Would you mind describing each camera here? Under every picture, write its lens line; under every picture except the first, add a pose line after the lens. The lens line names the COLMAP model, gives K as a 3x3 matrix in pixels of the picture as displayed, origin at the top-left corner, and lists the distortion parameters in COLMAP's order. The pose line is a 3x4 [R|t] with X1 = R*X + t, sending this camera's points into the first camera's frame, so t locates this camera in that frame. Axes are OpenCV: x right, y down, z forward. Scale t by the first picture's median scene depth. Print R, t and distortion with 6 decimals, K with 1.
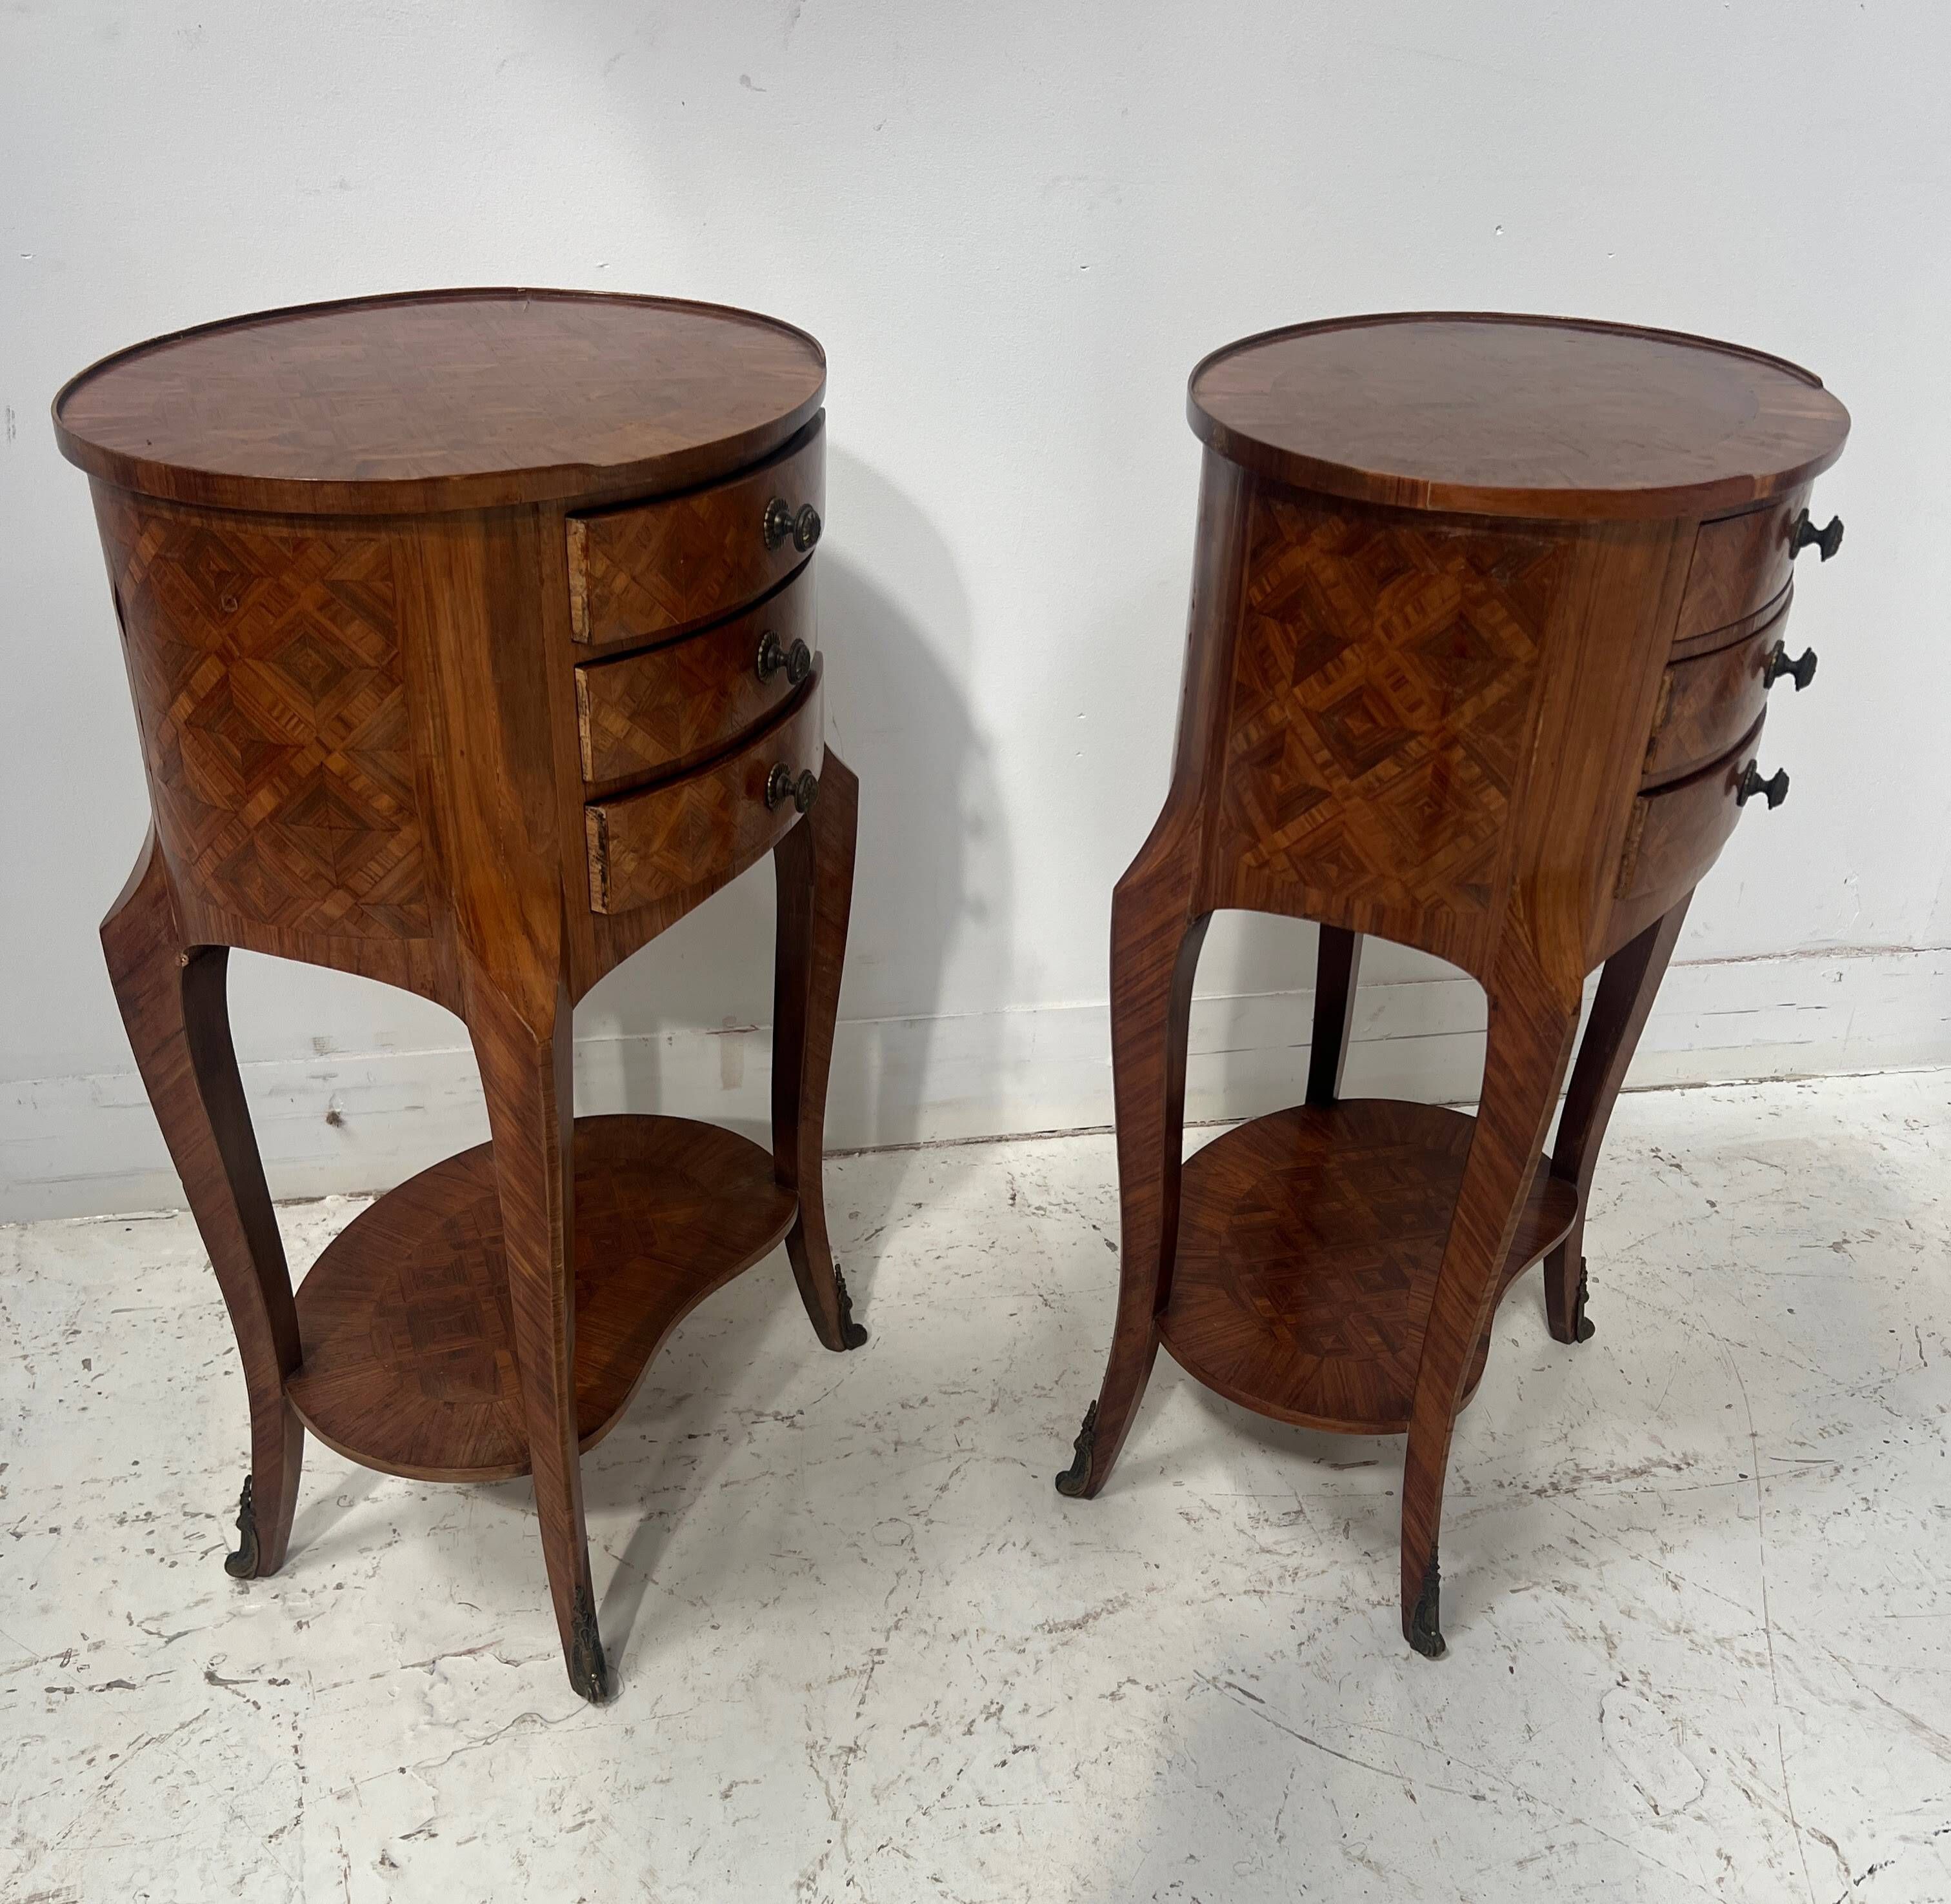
lens RADIAL K [[1973.8, 0, 987.2], [0, 1973.8, 1072.2], [0, 0, 1]] dist [0.021005, -0.008655]
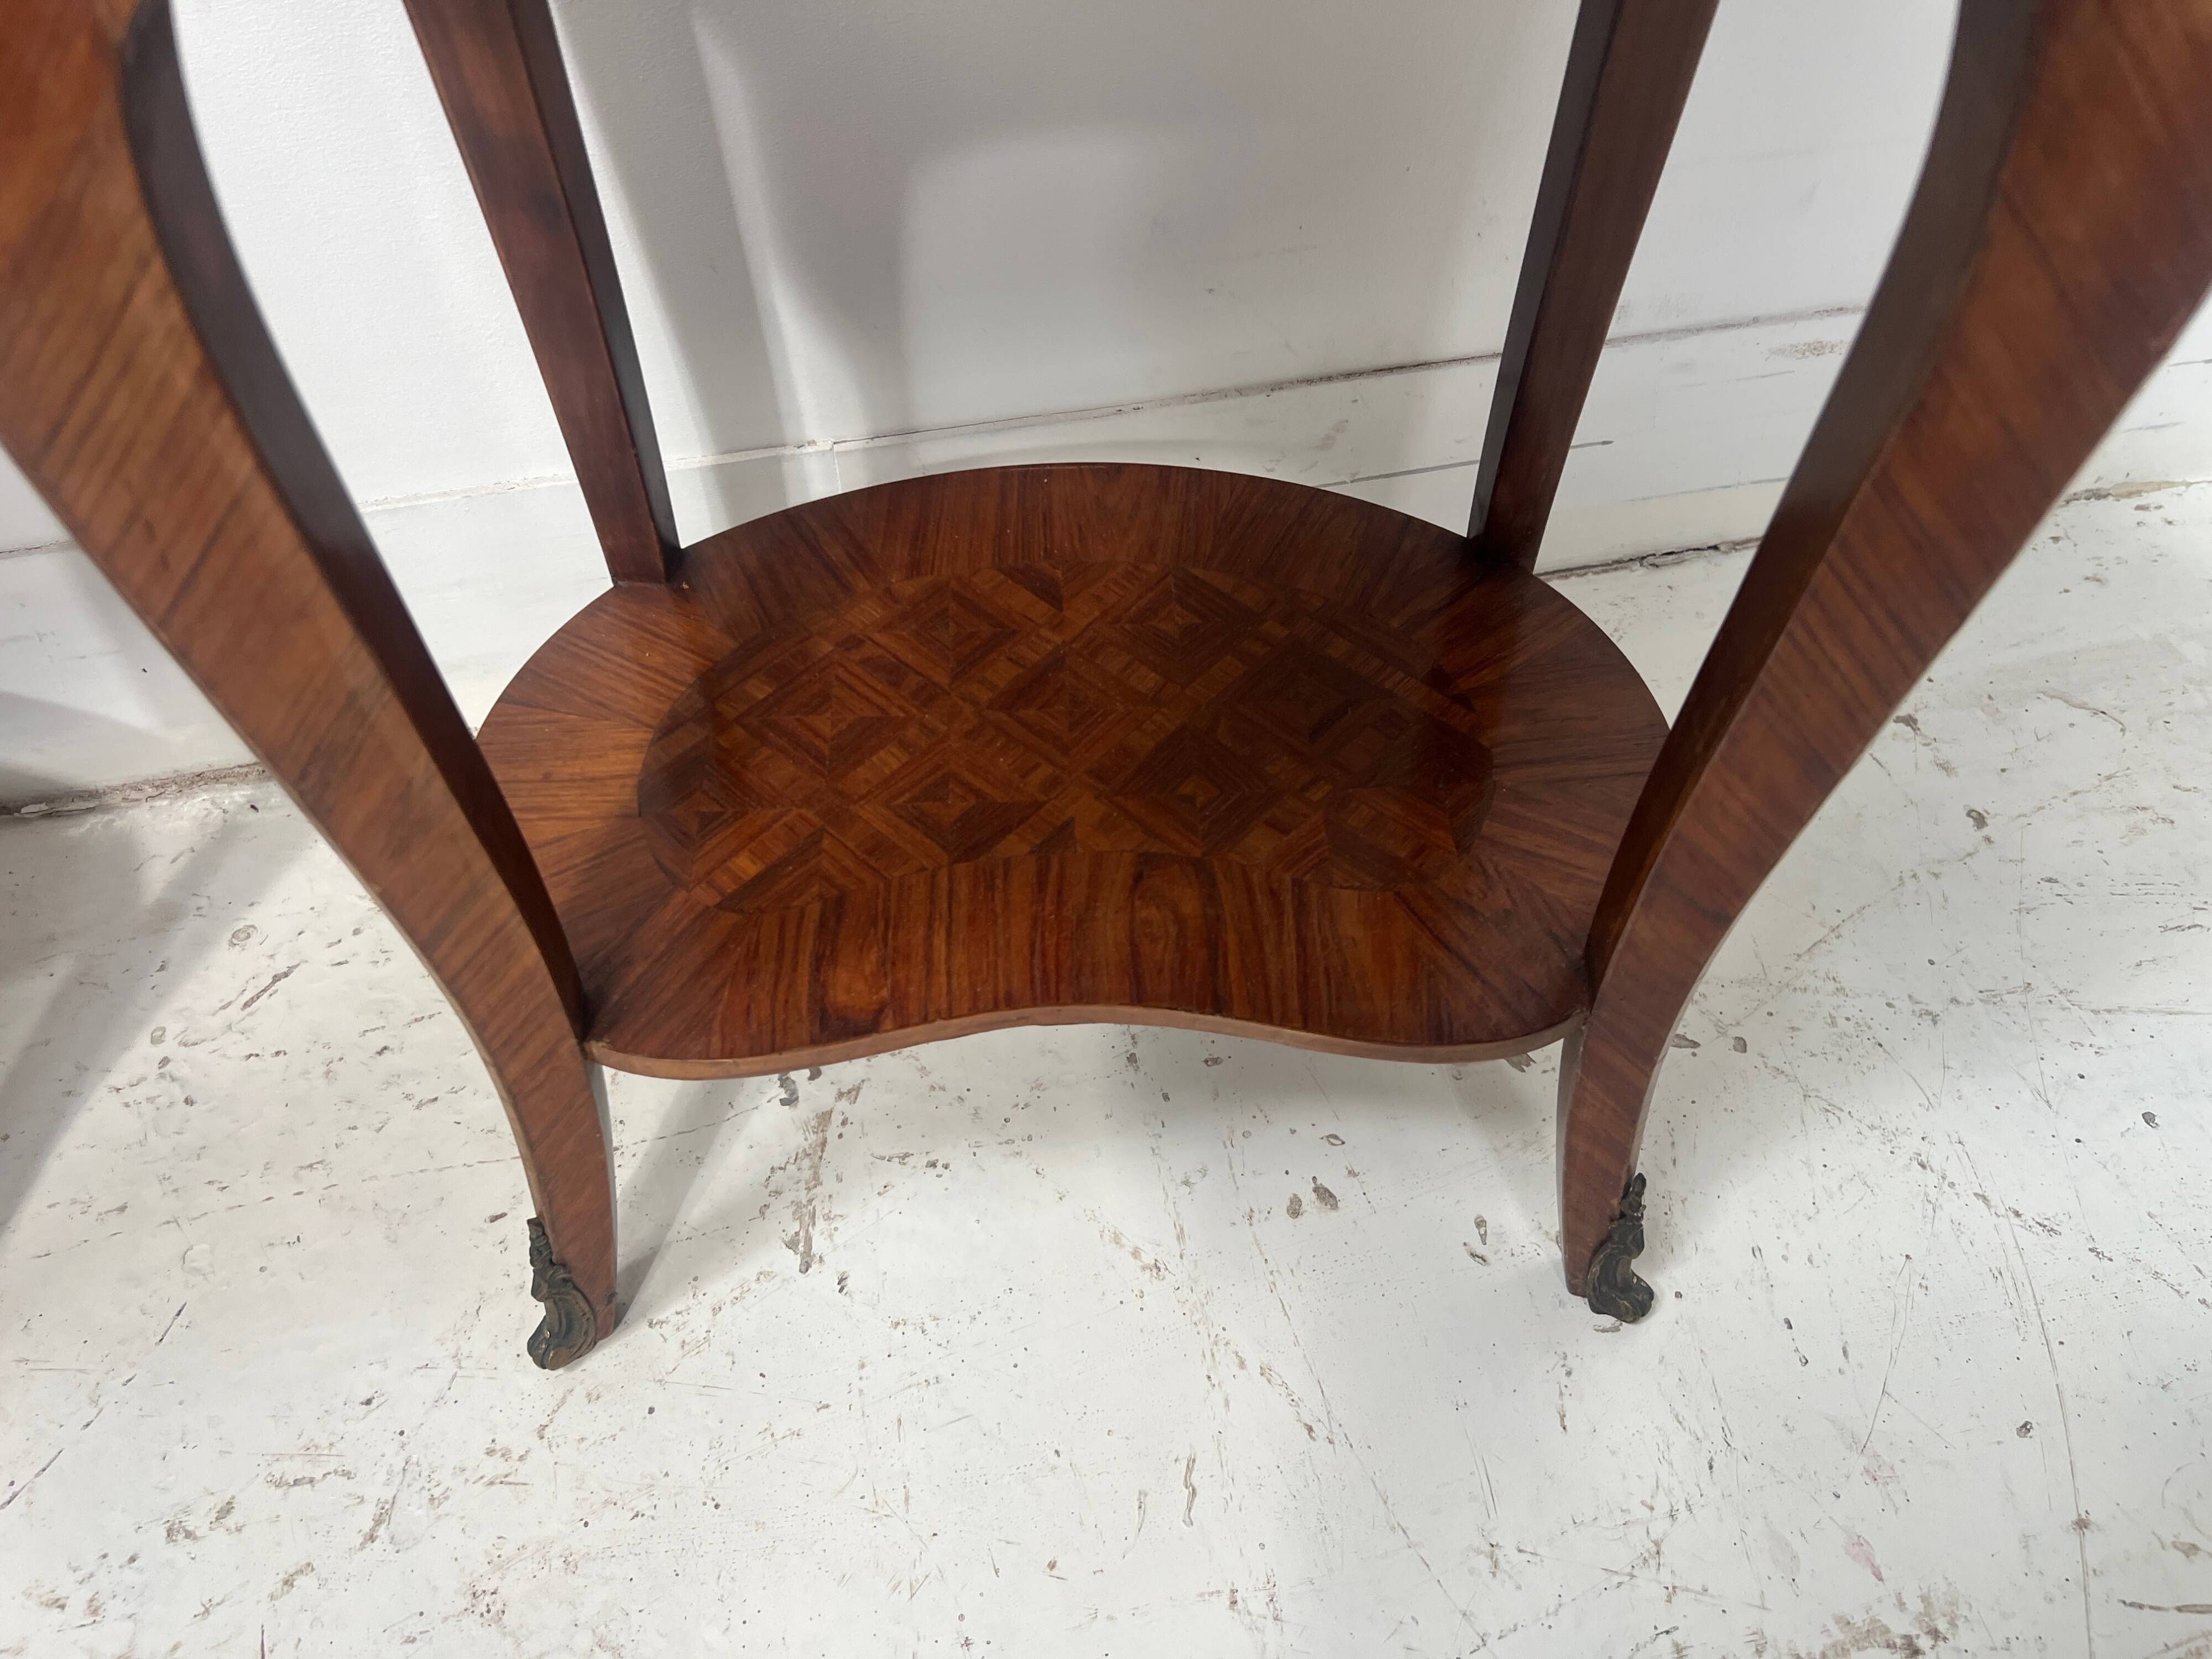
lens RADIAL K [[1675.2, 0, 1097.9], [0, 1675.2, 849.3], [0, 0, 1]] dist [0.061506, -0.078112]
pose [[0.999202, -0.029333, -0.027110, 0.199656], [0.037020, 0.934950, 0.352844, -0.112645], [0.014997, -0.353566, 0.935289, 0.767674]]
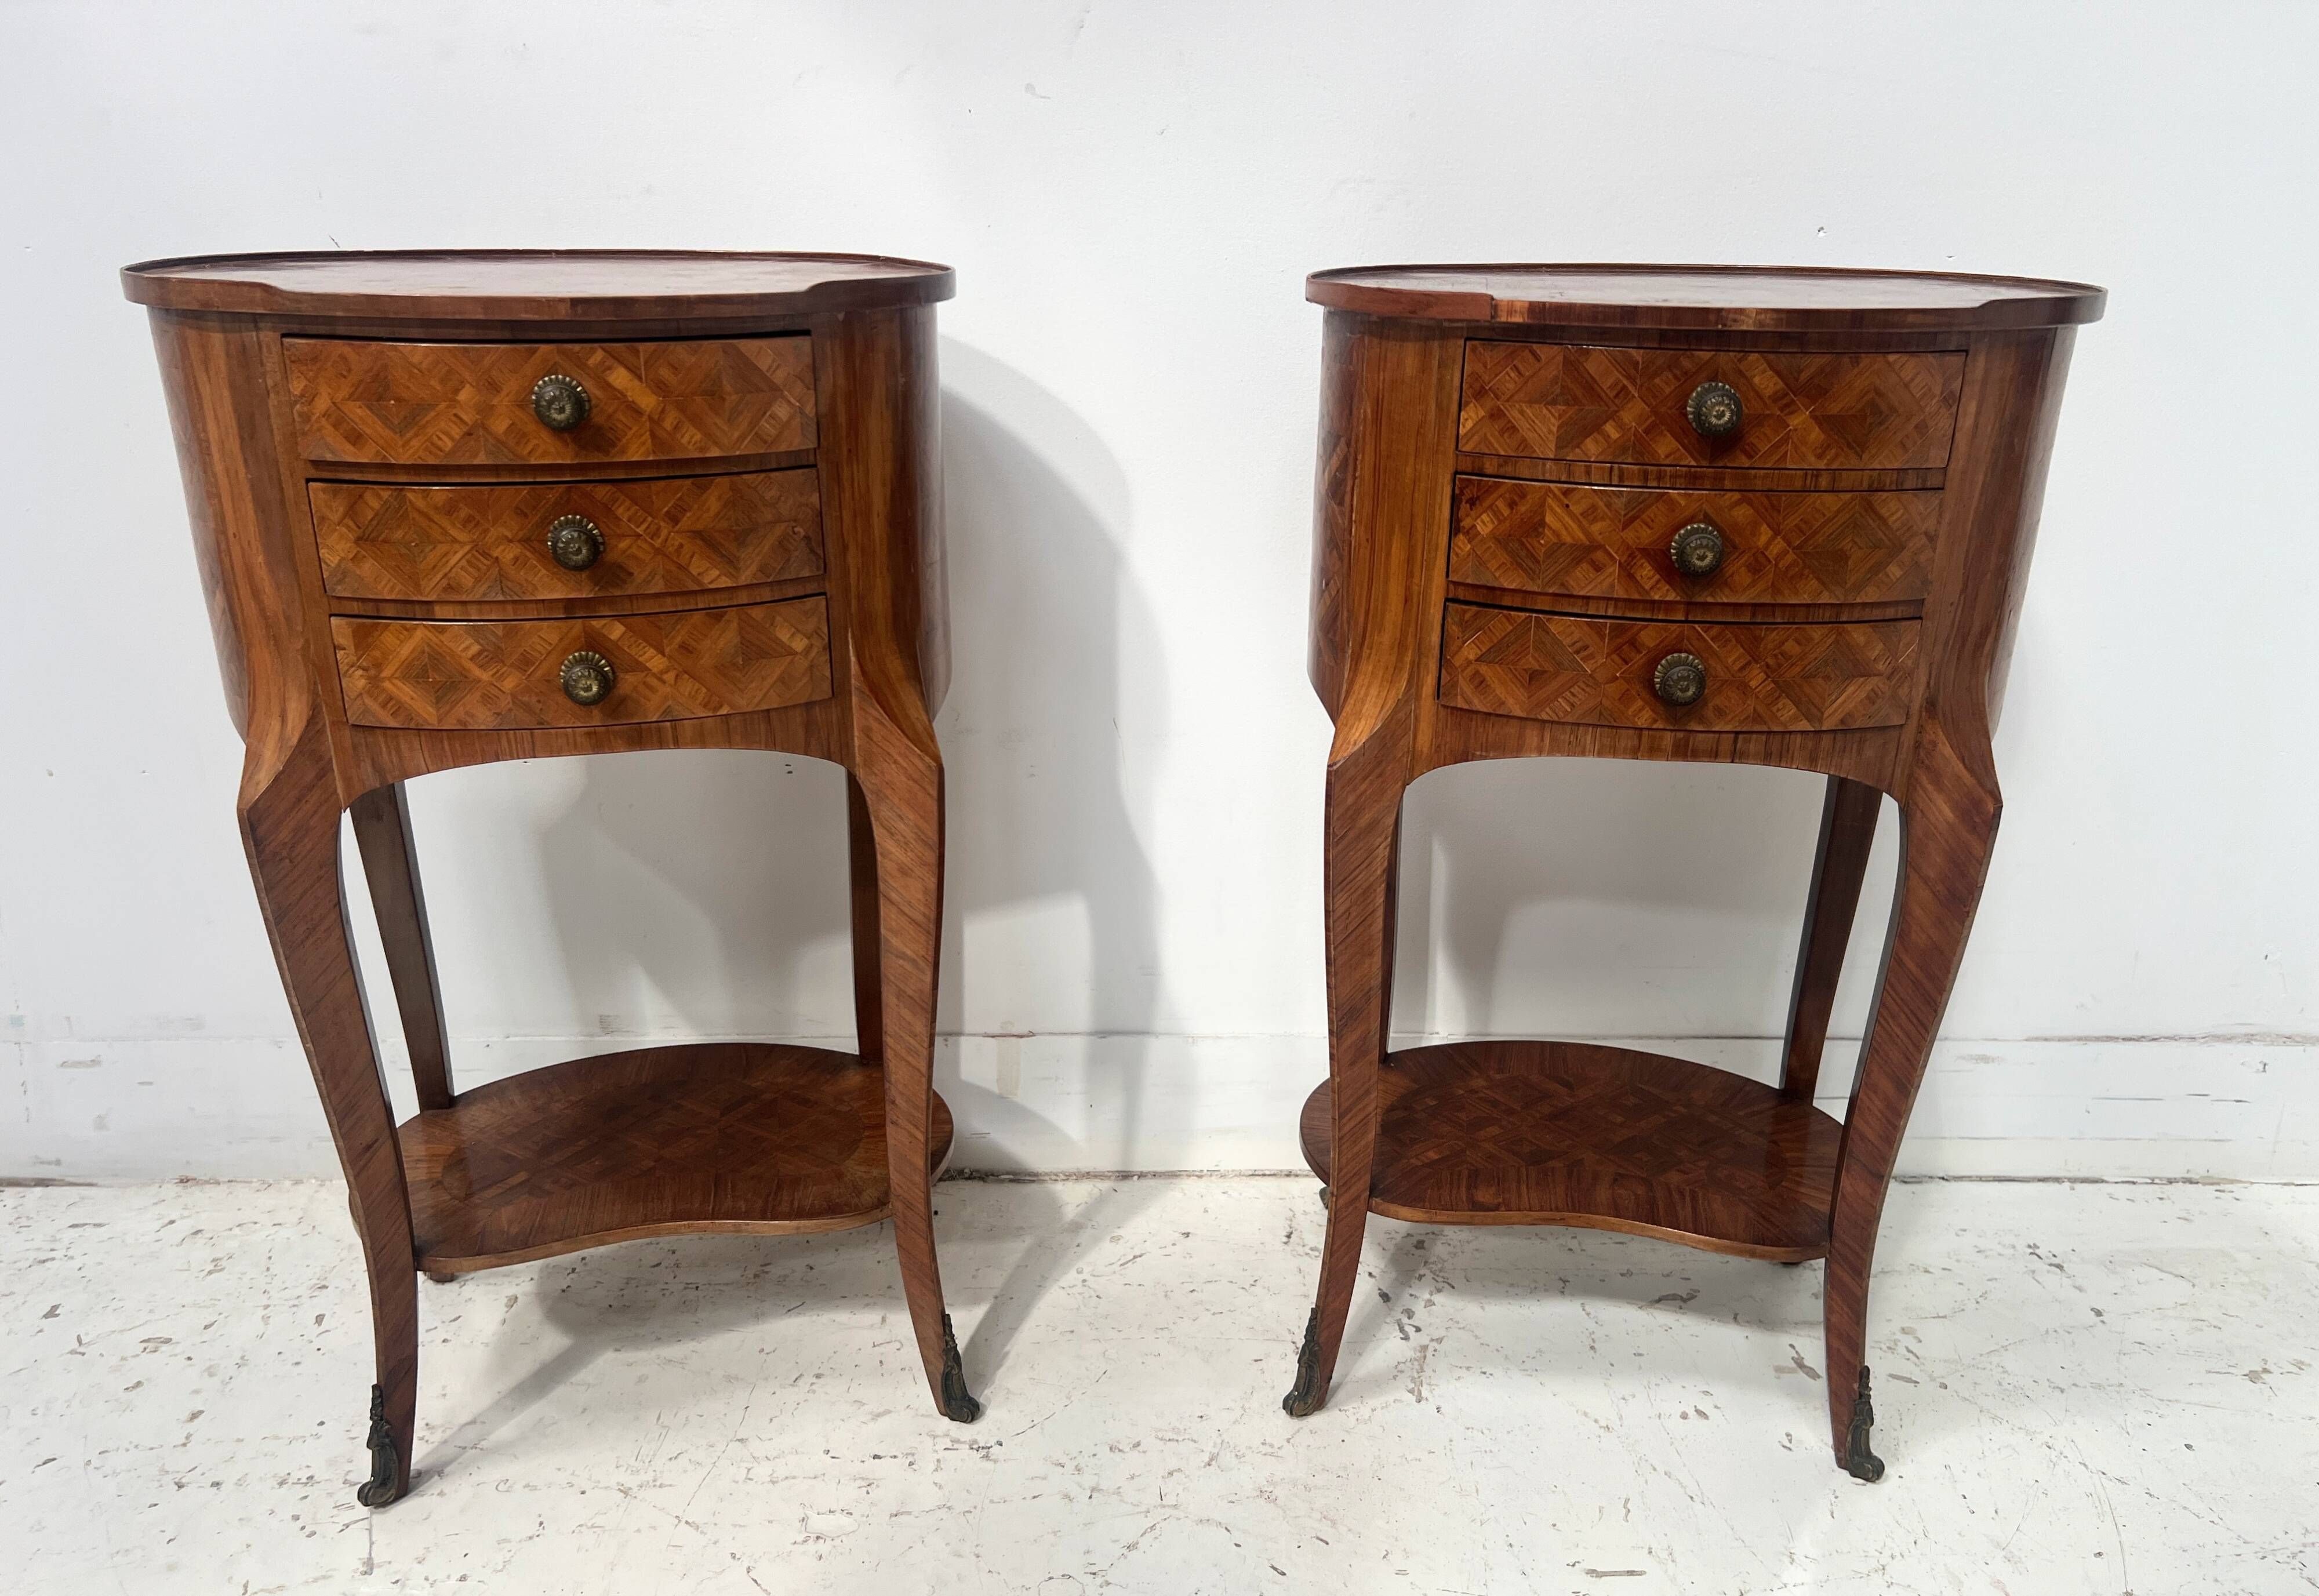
lens RADIAL K [[1758.9, 0, 1170.9], [0, 1758.9, 883.3], [0, 0, 1]] dist [0.042380, -0.043290]
pose [[0.981791, 0.045210, -0.184509, 0.134381], [-0.074103, 0.985469, -0.152841, 0.039364], [0.174918, 0.163730, 0.970874, 0.190007]]
